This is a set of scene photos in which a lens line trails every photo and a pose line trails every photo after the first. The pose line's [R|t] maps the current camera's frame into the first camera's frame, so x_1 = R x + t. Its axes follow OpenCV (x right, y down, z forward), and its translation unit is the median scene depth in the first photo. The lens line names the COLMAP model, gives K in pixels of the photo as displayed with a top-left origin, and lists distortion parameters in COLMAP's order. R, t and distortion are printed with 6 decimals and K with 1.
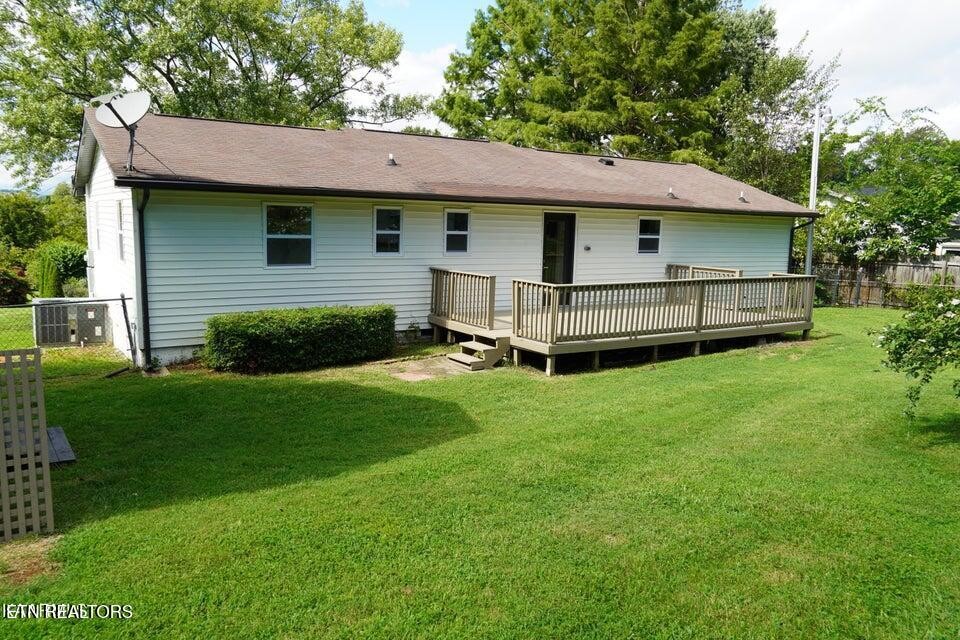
lens RADIAL K [[717.4, 0, 484.9], [0, 717.4, 321.3], [0, 0, 1]] dist [-0.044529, 0.056940]
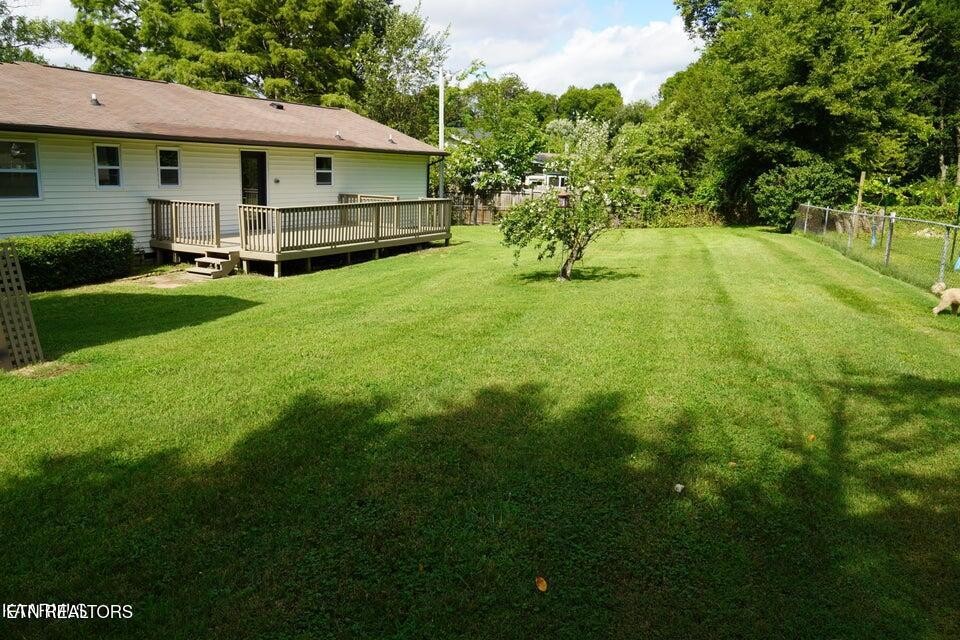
lens RADIAL K [[717.4, 0, 484.9], [0, 717.4, 321.3], [0, 0, 1]] dist [-0.044529, 0.056940]
pose [[0.874848, -0.099158, 0.474140, -0.143601], [0.058052, 0.993232, 0.100604, 0.031883], [-0.480906, -0.060488, 0.874683, -0.232775]]
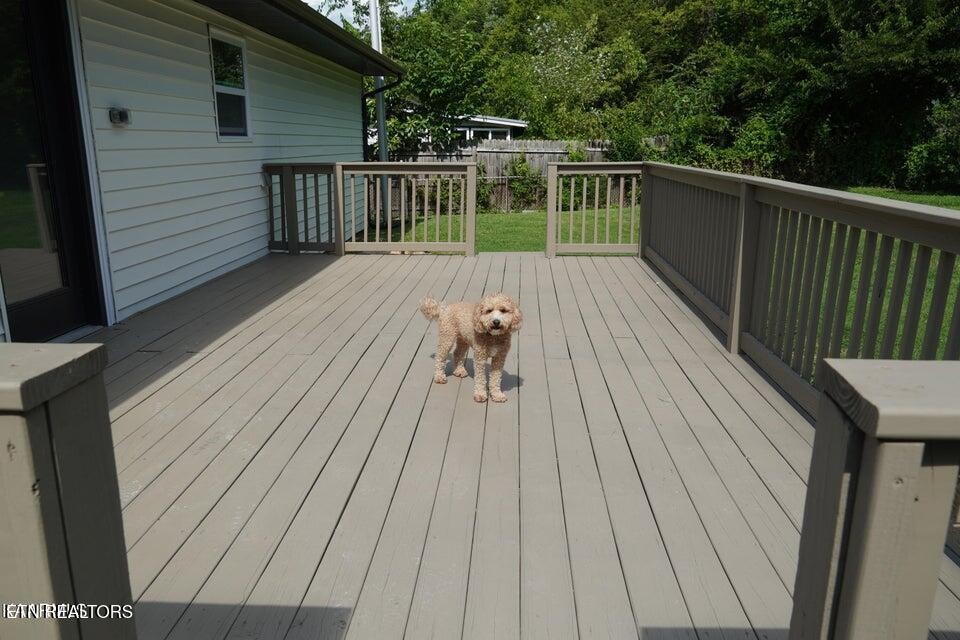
lens RADIAL K [[717.4, 0, 484.9], [0, 717.4, 321.3], [0, 0, 1]] dist [-0.044529, 0.056940]
pose [[0.596460, -0.221673, 0.771425, -0.007282], [0.126532, 0.975057, 0.182354, -0.054778], [-0.792606, -0.011157, 0.609632, 0.707542]]
